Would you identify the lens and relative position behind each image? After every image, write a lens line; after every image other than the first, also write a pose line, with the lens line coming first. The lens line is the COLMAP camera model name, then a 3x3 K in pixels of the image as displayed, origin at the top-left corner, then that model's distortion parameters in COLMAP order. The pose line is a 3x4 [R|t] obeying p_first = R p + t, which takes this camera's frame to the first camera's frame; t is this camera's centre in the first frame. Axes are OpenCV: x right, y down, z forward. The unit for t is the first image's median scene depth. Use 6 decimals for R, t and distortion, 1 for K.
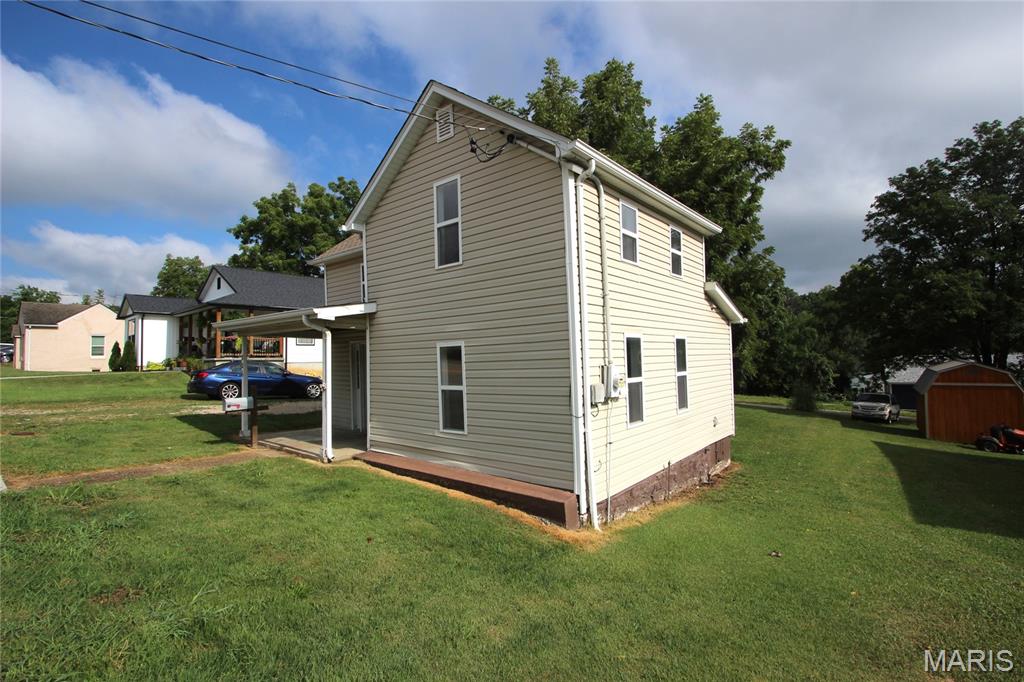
lens RADIAL K [[468.0, 0, 510.8], [0, 468.0, 342.0], [0, 0, 1]] dist [-0.013422, -0.000466]
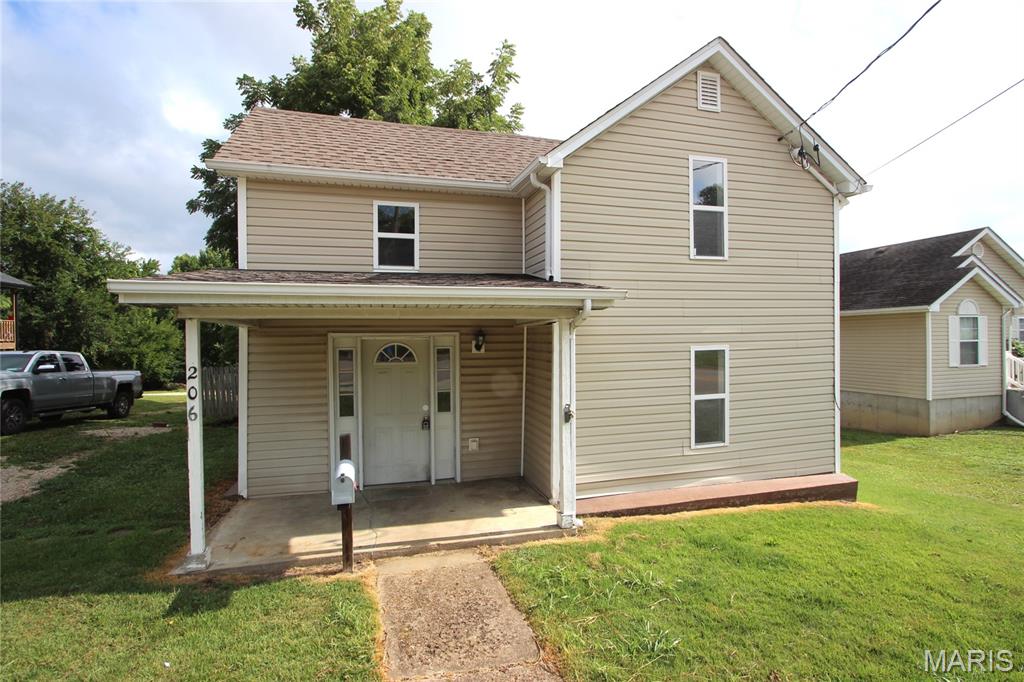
lens RADIAL K [[481.3, 0, 510.7], [0, 481.3, 336.5], [0, 0, 1]] dist [-0.014009, -0.000271]
pose [[0.572641, 0.002319, 0.819803, -1.085996], [-0.030316, 0.999372, 0.018349, -0.021830], [-0.819246, -0.035361, 0.572351, 0.789100]]
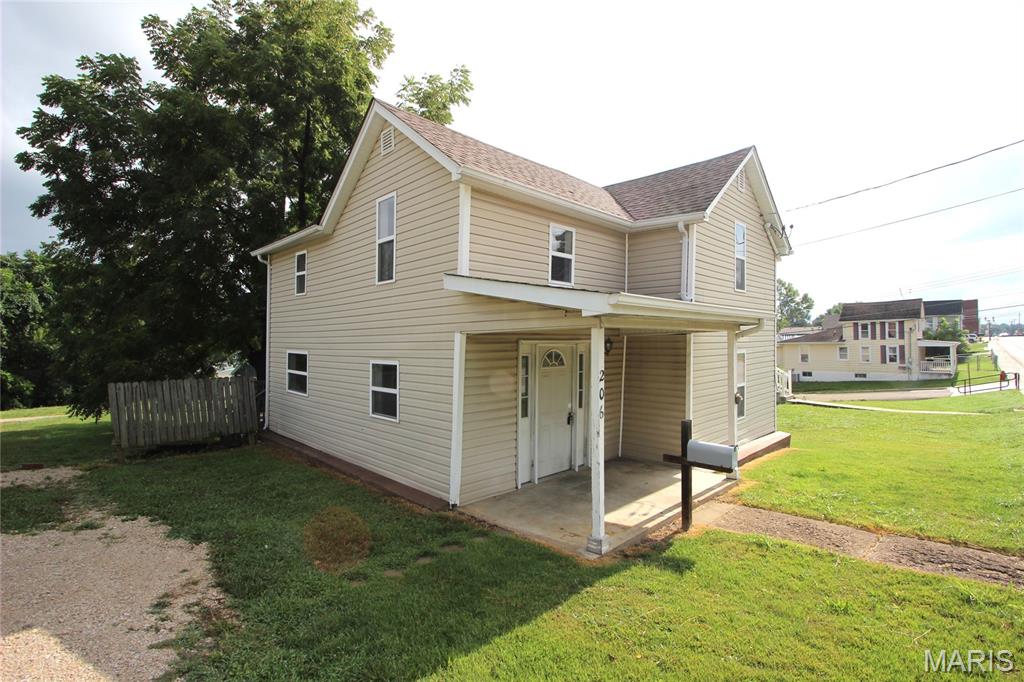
lens RADIAL K [[468.0, 0, 510.4], [0, 468.0, 340.2], [0, 0, 1]] dist [-0.013422, -0.000466]
pose [[0.104157, 0.013016, 0.994476, -1.478031], [-0.037531, 0.999254, -0.009147, 0.007198], [-0.993853, -0.036371, 0.104568, 1.494493]]
